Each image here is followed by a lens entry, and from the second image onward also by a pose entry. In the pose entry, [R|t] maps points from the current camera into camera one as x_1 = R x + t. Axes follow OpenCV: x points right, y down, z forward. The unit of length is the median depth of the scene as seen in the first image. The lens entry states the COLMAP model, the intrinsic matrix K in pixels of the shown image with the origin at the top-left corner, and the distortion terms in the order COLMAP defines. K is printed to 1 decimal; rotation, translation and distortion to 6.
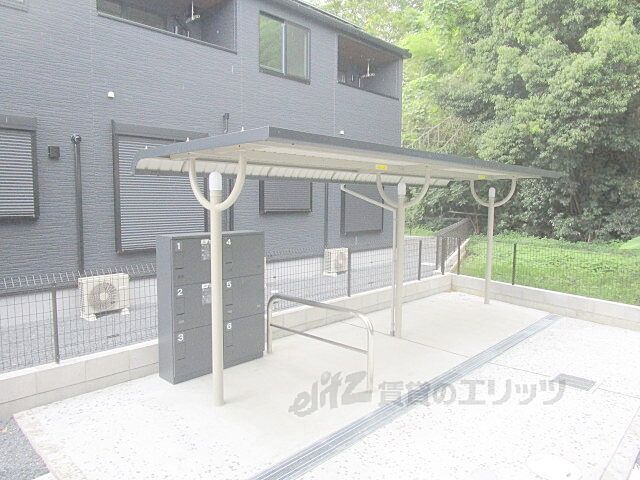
lens RADIAL K [[457.8, 0, 320.0], [0, 457.8, 240.0], [0, 0, 1]] dist [-0.011451, 0.000790]
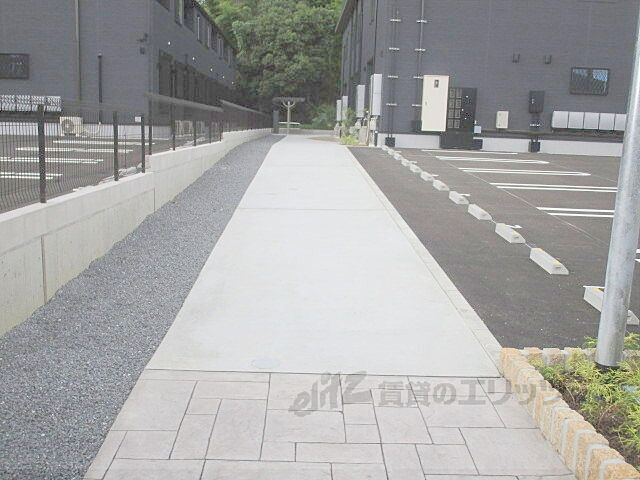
lens RADIAL K [[659.4, 0, 320.0], [0, 659.4, 240.0], [0, 0, 1]] dist [-0.044575, 0.000994]
pose [[0.686768, -0.120785, 0.716771, -2.583272], [0.046223, 0.991358, 0.122768, 0.252577], [-0.725405, -0.051182, 0.686416, -2.216850]]
